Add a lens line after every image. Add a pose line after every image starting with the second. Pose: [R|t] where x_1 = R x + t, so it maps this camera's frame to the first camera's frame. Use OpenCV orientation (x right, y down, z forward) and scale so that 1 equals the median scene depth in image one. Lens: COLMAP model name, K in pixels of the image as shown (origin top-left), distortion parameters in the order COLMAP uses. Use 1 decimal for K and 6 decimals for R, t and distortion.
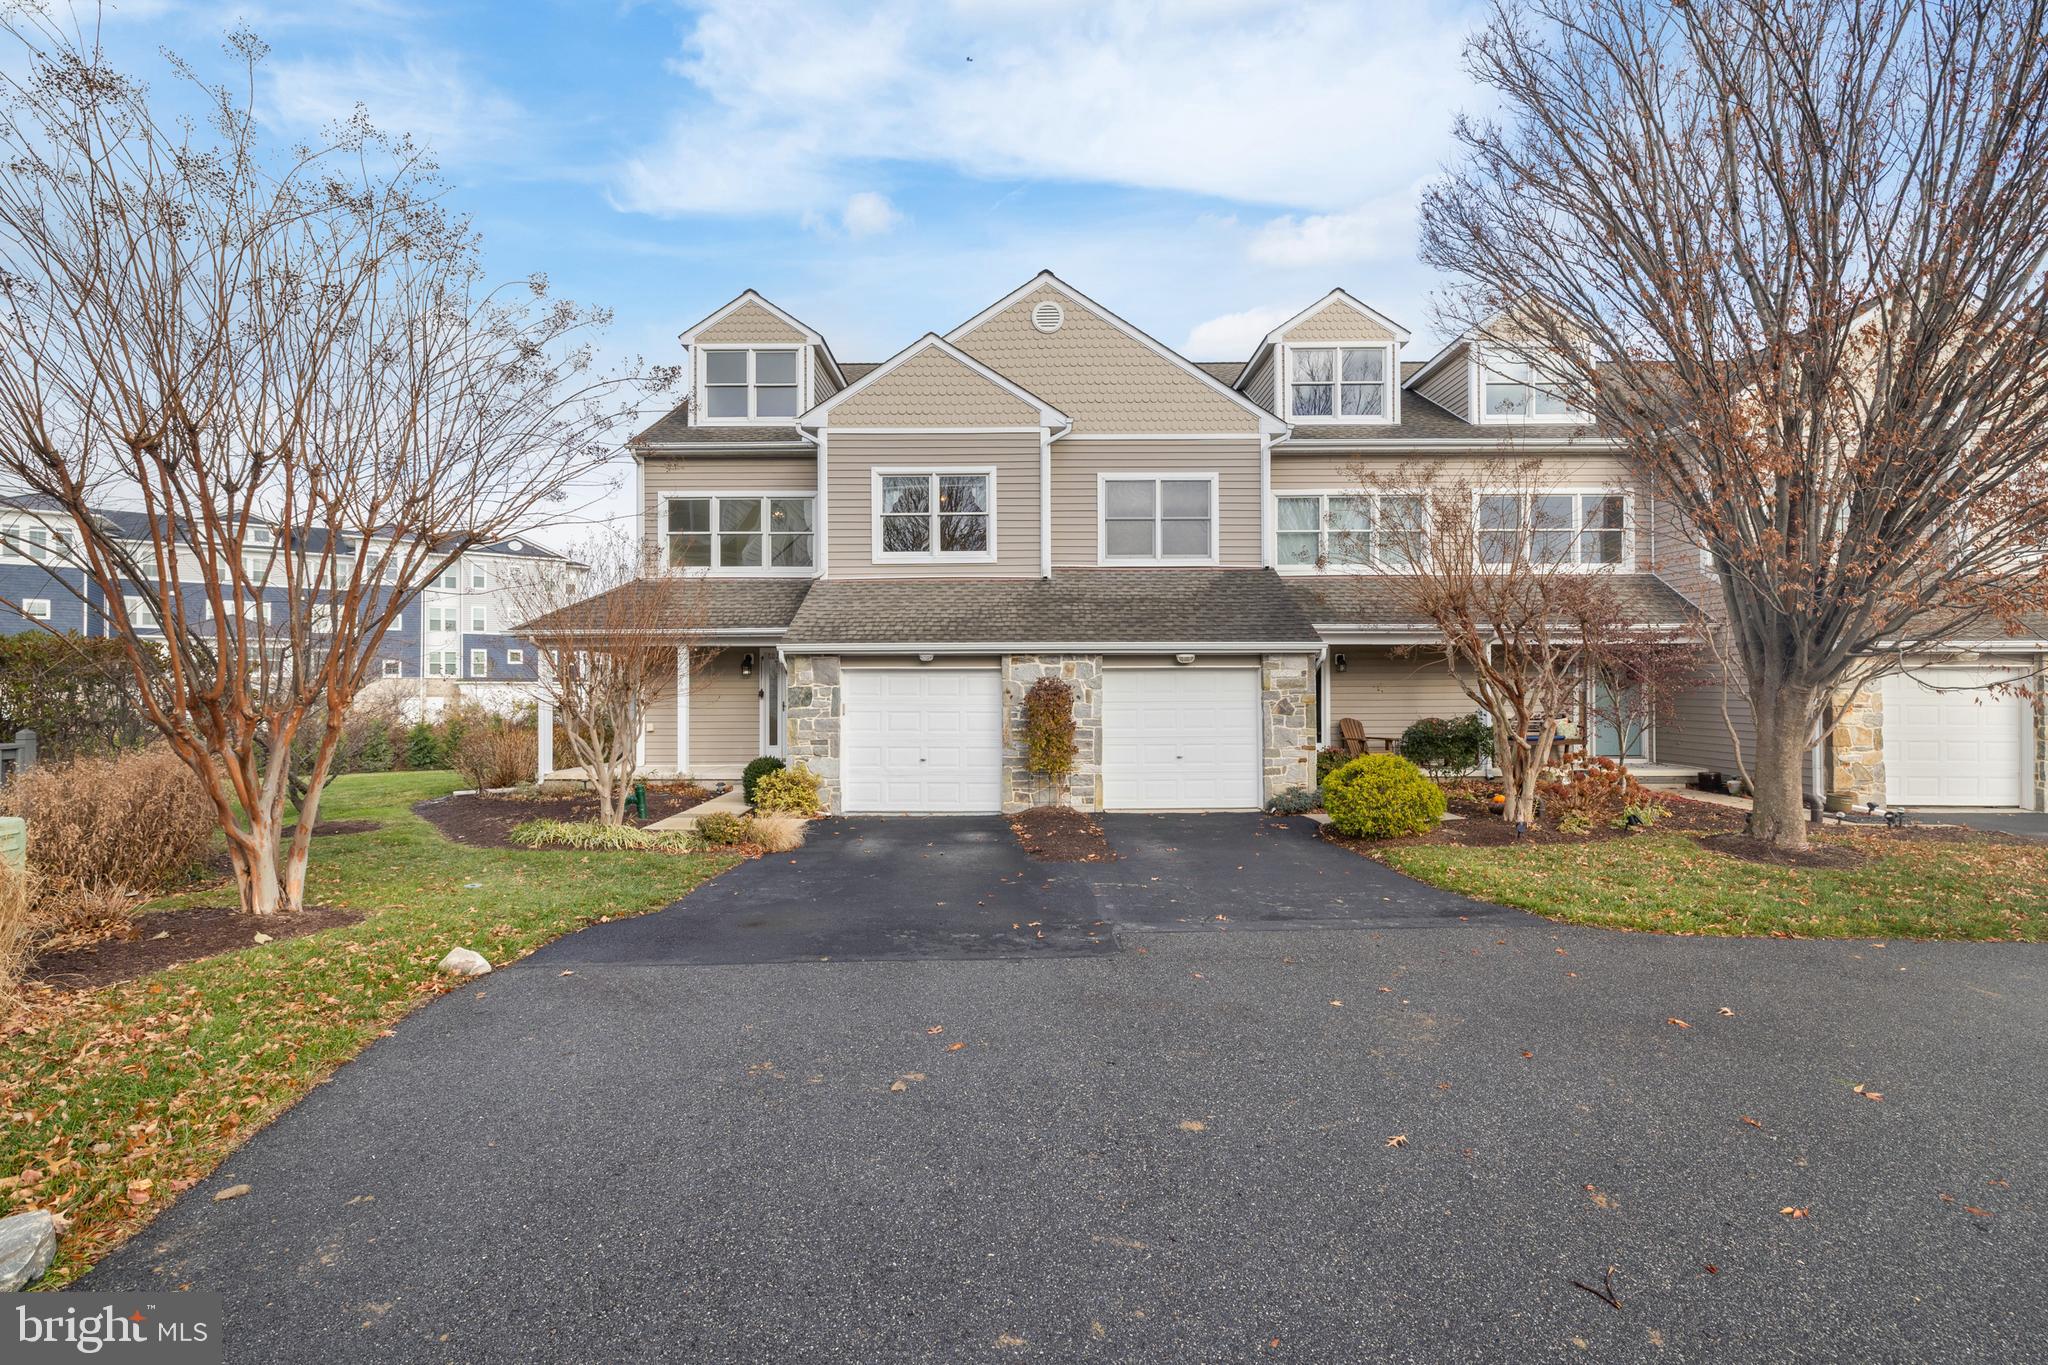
lens RADIAL K [[860.5, 0, 1021.0], [0, 860.5, 681.9], [0, 0, 1]] dist [0.001929, 0.000048]
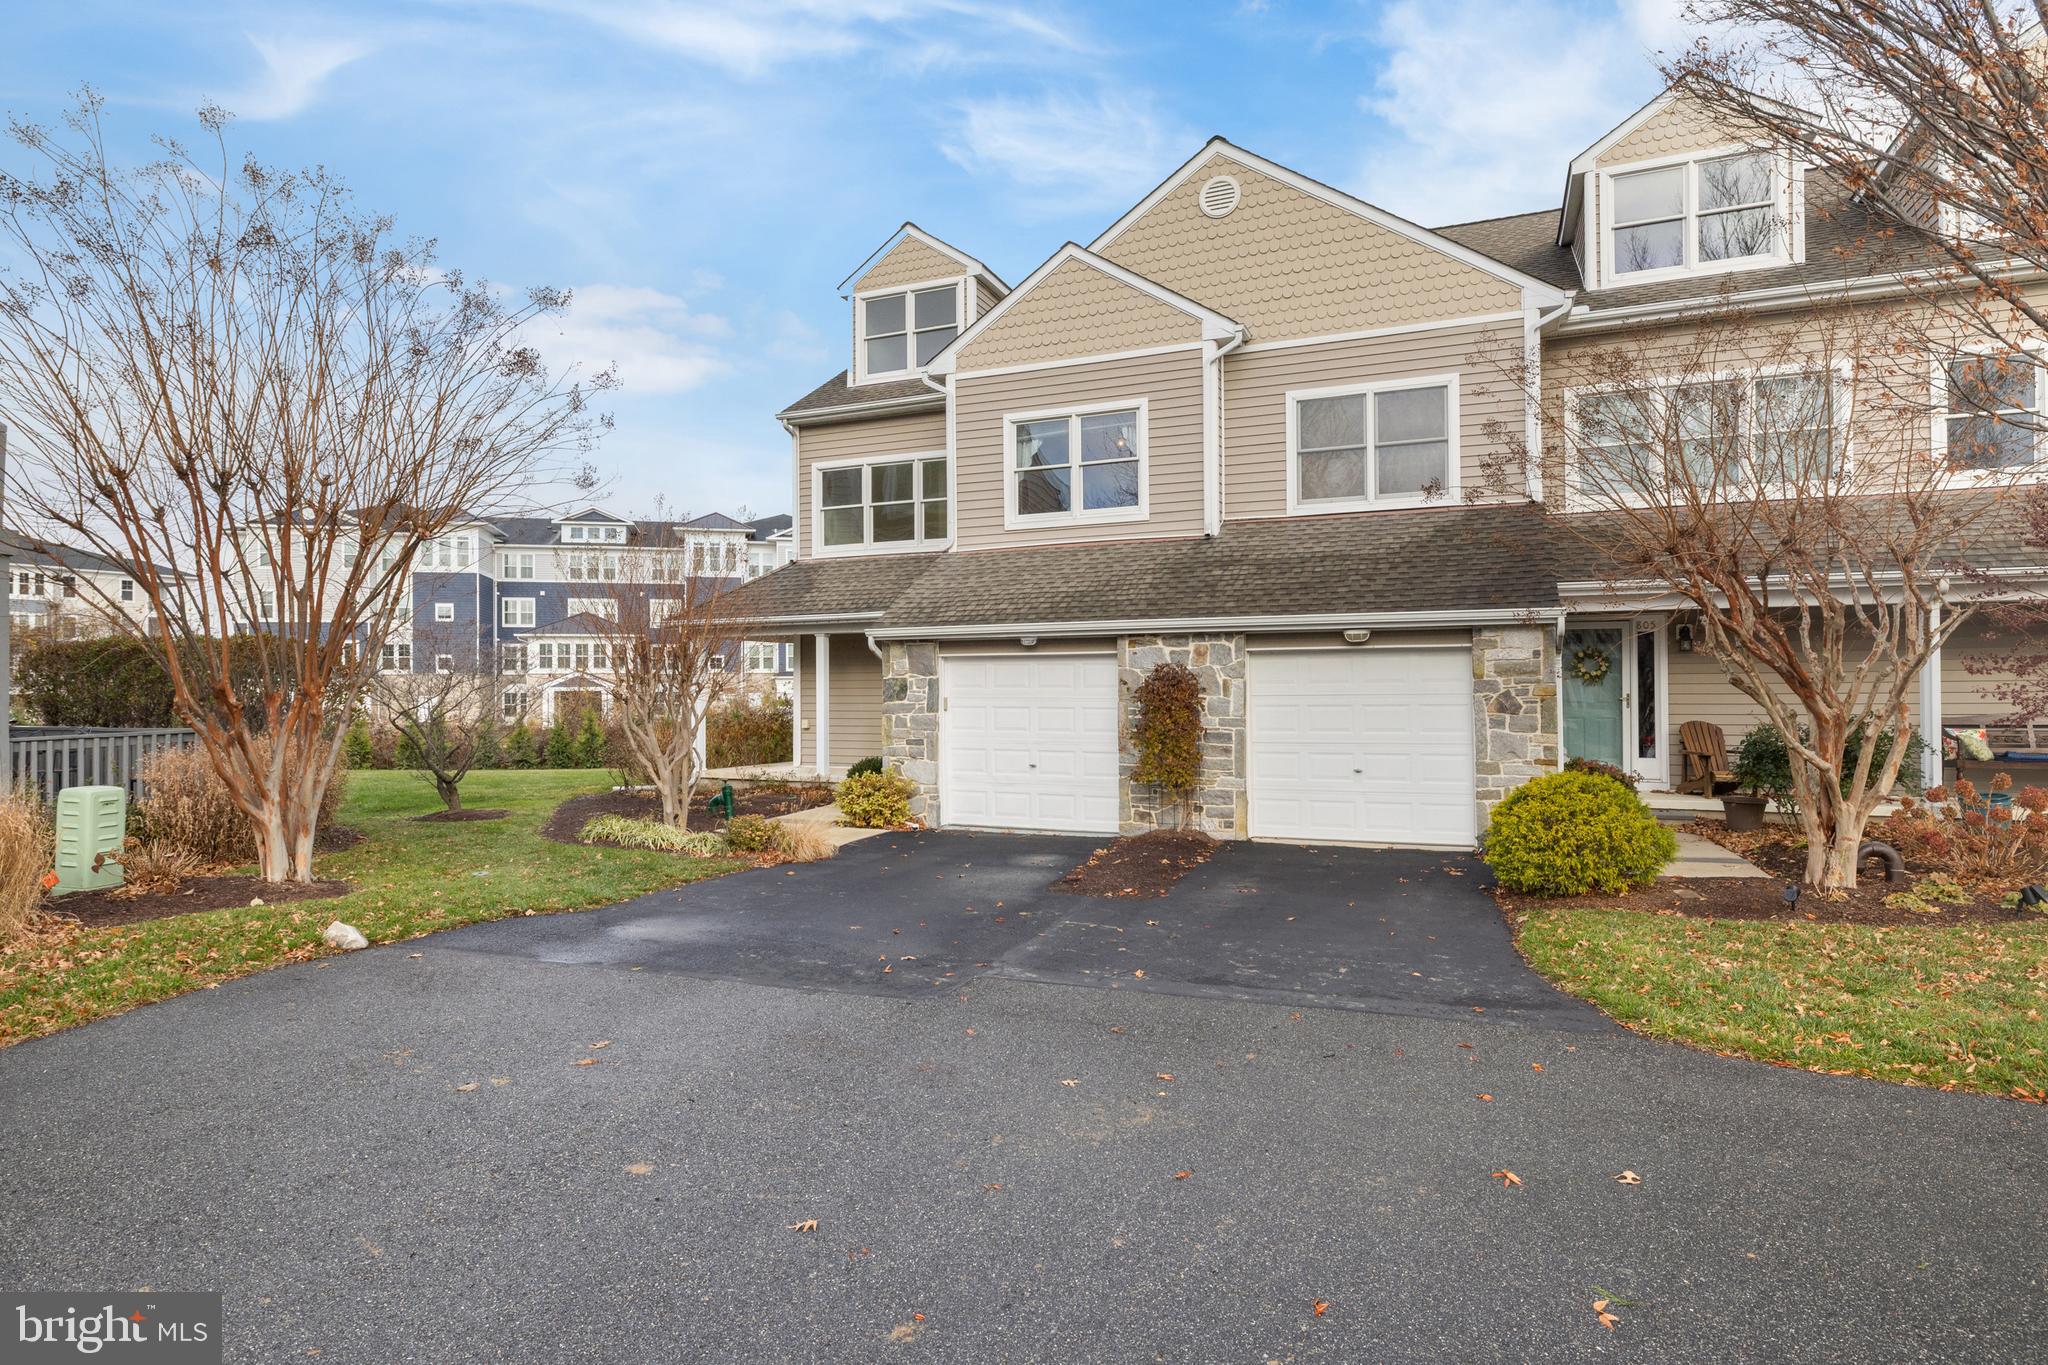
lens RADIAL K [[1090.9, 0, 1027.4], [0, 1090.9, 675.2], [0, 0, 1]] dist [-0.001193, 0.001105]
pose [[0.922298, -0.006978, -0.386416, 0.286275], [0.007394, 0.999973, -0.000410, 0.004401], [0.386409, -0.002479, 0.922324, 0.036780]]
